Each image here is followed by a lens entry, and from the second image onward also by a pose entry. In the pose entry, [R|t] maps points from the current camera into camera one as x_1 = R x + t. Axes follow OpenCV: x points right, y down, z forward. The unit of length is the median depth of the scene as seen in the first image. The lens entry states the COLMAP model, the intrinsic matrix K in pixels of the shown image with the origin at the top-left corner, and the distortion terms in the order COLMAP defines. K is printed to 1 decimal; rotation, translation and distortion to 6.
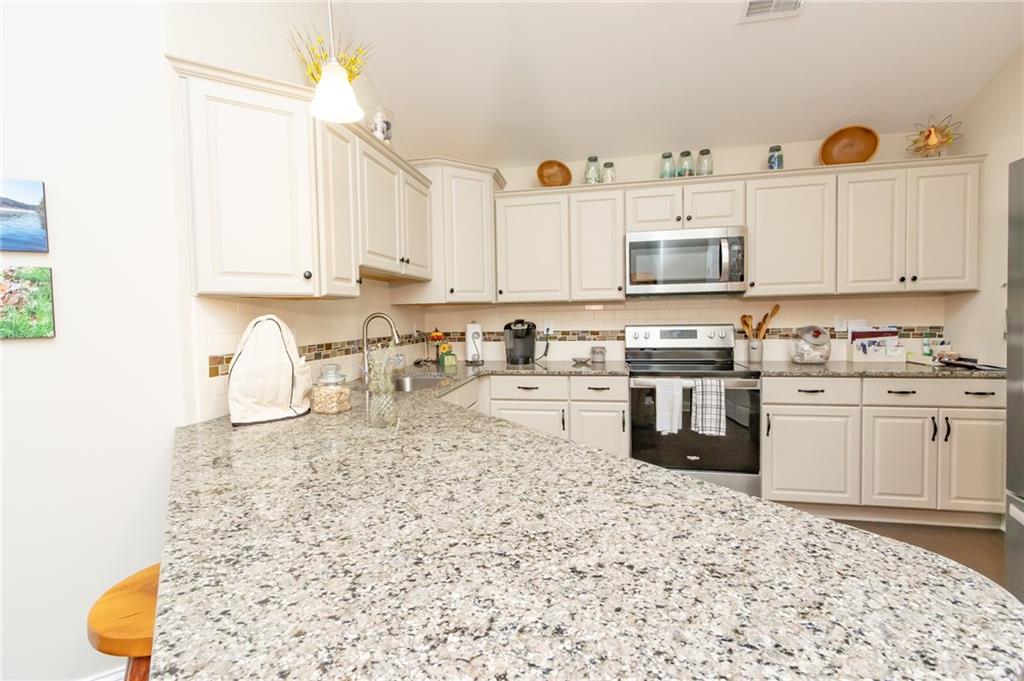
lens RADIAL K [[475.0, 0, 497.5], [0, 475.0, 337.9], [0, 0, 1]] dist [-0.001293, -0.000269]
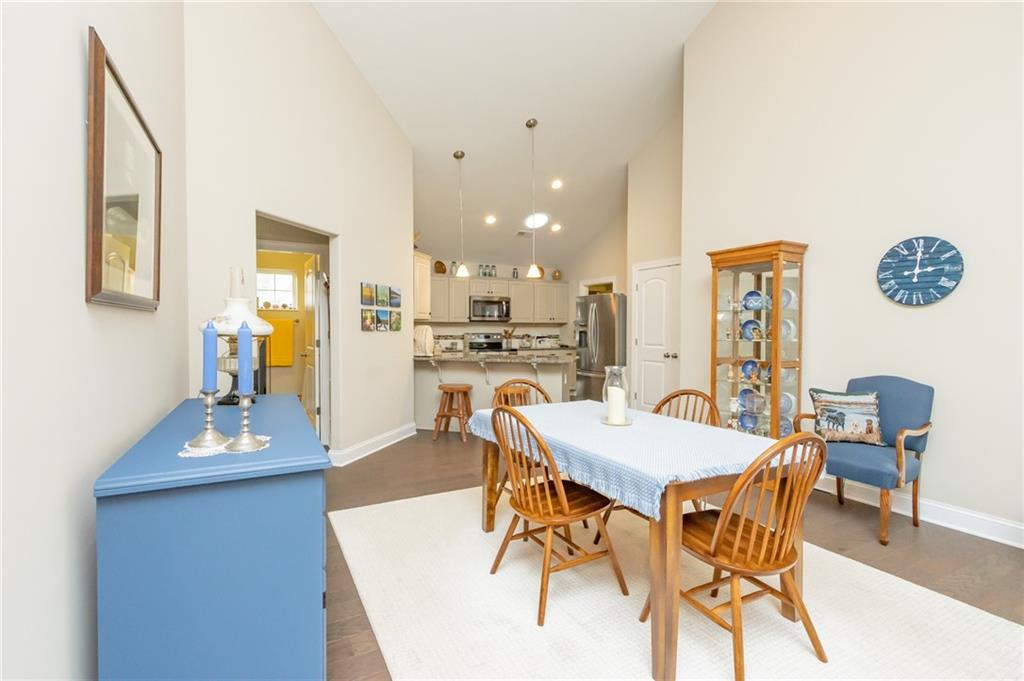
lens RADIAL K [[464.4, 0, 499.3], [0, 464.4, 343.2], [0, 0, 1]] dist [0.001667, 0.000135]
pose [[0.773212, 0.004132, 0.634135, -1.208119], [0.010083, 0.999772, -0.018809, 0.078971], [-0.634068, 0.020937, 0.772994, -1.025234]]
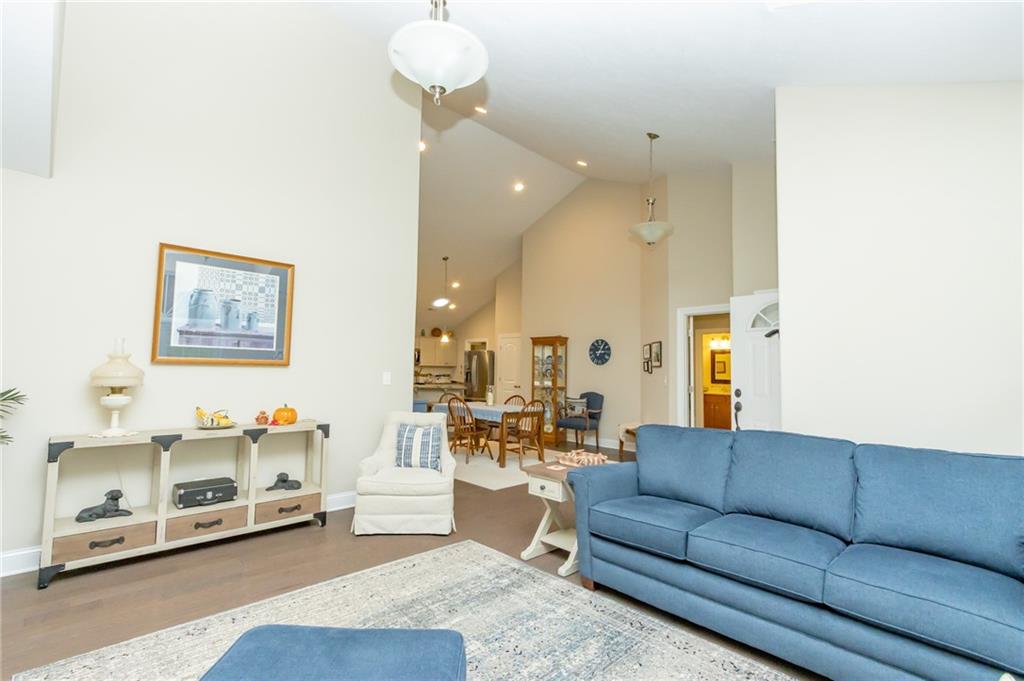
lens RADIAL K [[464.4, 0, 499.3], [0, 464.4, 343.2], [0, 0, 1]] dist [0.001667, 0.000135]
pose [[0.569158, 0.083918, 0.817934, -2.366328], [0.002755, 0.994578, -0.103958, 0.138109], [-0.822223, 0.061422, 0.565841, -1.847492]]
